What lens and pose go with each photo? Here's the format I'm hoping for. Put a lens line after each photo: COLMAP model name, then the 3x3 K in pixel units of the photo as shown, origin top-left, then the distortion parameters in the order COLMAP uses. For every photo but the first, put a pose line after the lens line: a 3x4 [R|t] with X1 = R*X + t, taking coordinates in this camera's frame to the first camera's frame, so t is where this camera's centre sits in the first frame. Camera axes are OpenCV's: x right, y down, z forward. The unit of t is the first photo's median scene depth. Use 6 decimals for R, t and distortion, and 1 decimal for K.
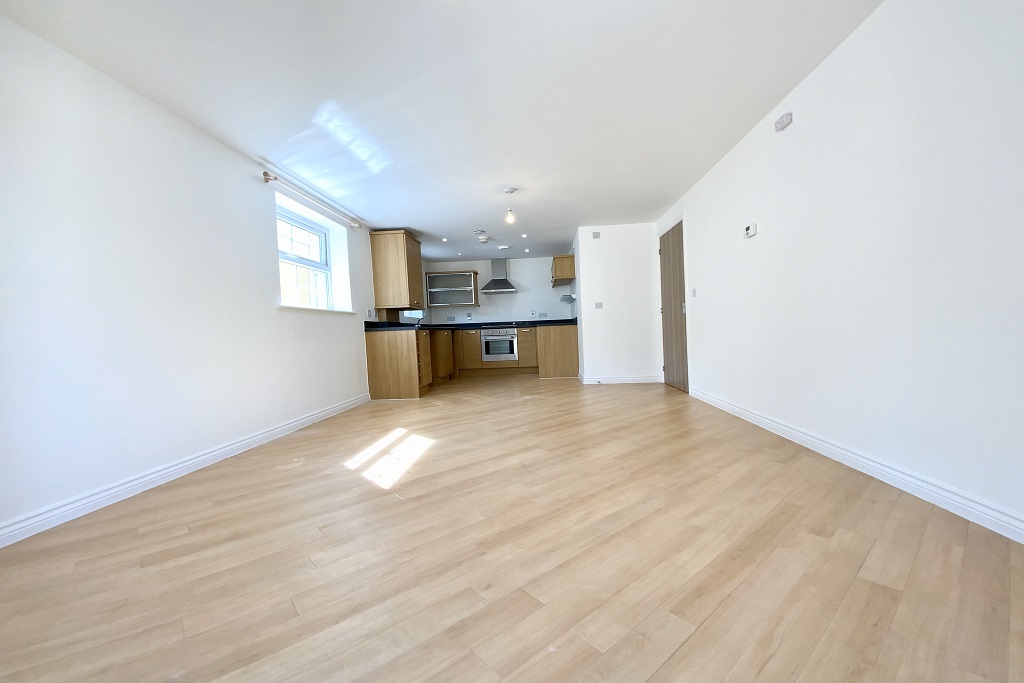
lens RADIAL K [[426.5, 0, 512.0], [0, 426.5, 341.5], [0, 0, 1]] dist [0.000355, 0.000000]
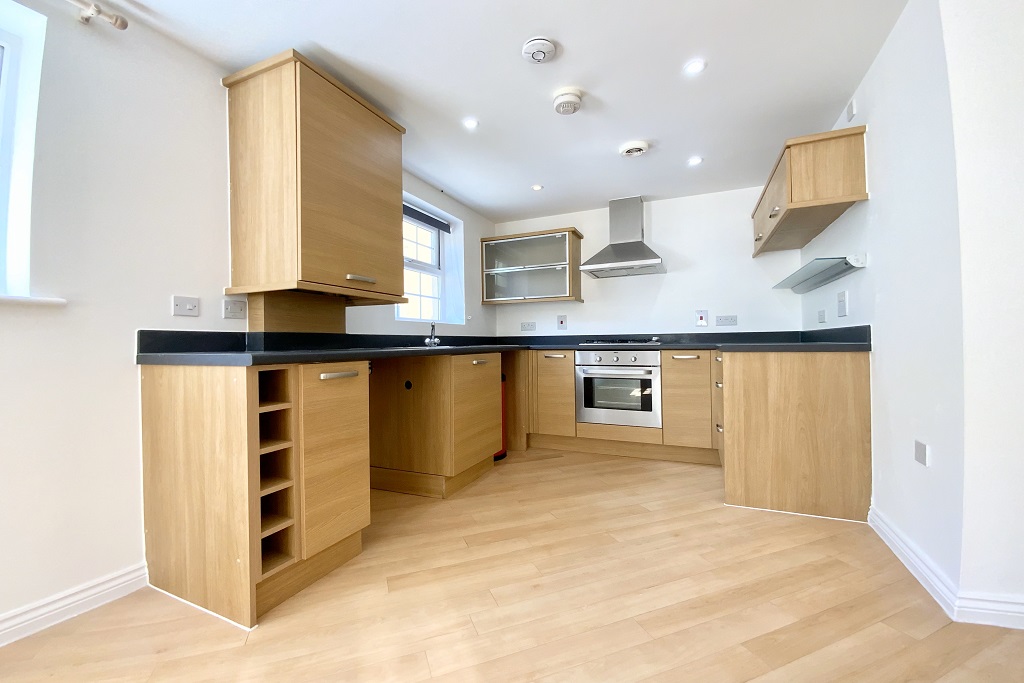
lens RADIAL K [[409.2, 0, 511.3], [0, 409.2, 353.0], [0, 0, 1]] dist [0.000372, -0.000031]
pose [[0.940528, 0.033036, -0.338106, 0.008748], [-0.028983, 0.999435, 0.017028, -0.031136], [0.338478, -0.006216, 0.940954, 0.566574]]
